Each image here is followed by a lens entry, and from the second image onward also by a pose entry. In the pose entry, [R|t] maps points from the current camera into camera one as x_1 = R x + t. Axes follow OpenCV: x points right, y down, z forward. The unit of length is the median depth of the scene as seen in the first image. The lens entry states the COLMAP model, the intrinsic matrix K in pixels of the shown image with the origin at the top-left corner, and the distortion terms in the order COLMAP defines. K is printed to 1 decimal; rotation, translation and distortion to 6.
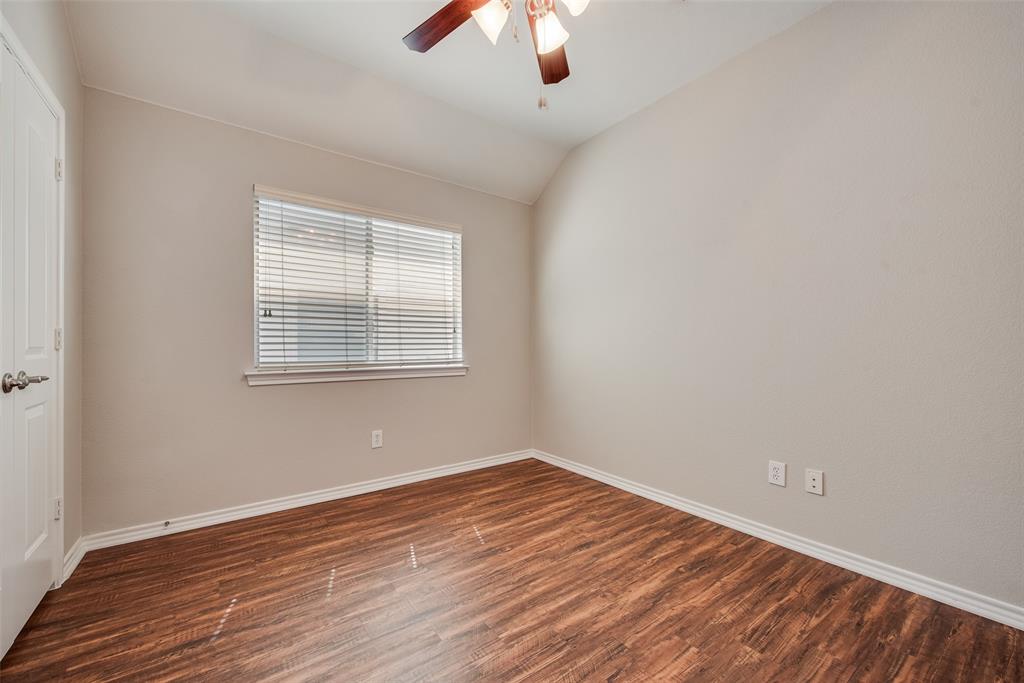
lens RADIAL K [[397.1, 0, 512.0], [0, 397.1, 341.5], [0, 0, 1]] dist [0.000642, 0.000002]
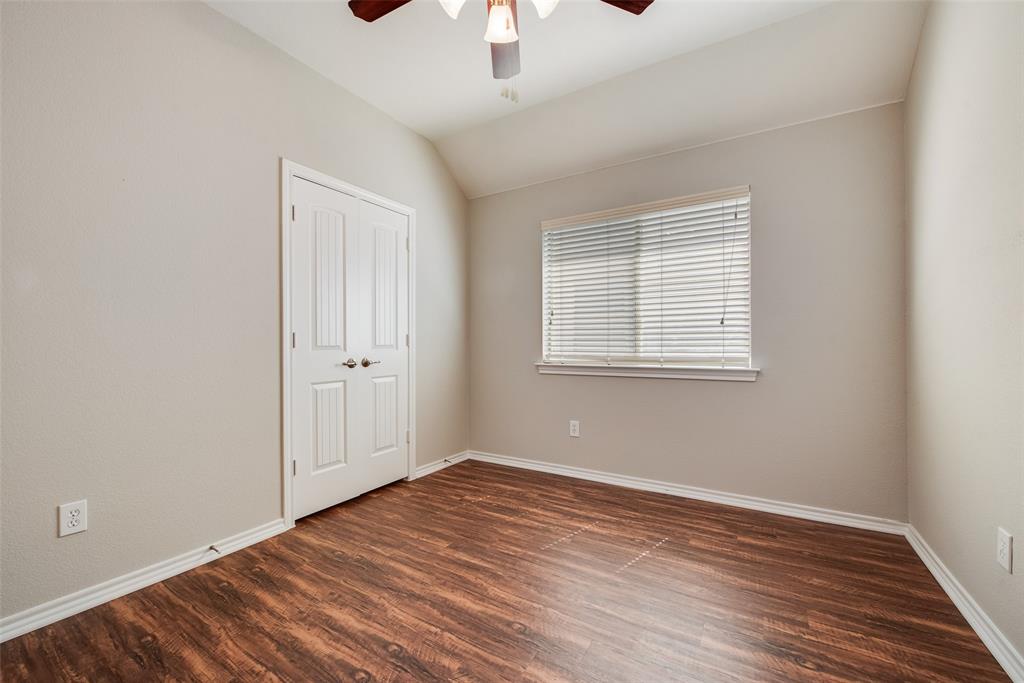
lens RADIAL K [[415.9, 0, 512.0], [0, 415.9, 341.5], [0, 0, 1]] dist [-0.027006, 0.000100]
pose [[0.379883, -0.011061, -0.924968, 0.592024], [0.011943, 0.999904, -0.007053, 0.013233], [0.924958, -0.008367, 0.379978, 0.383964]]
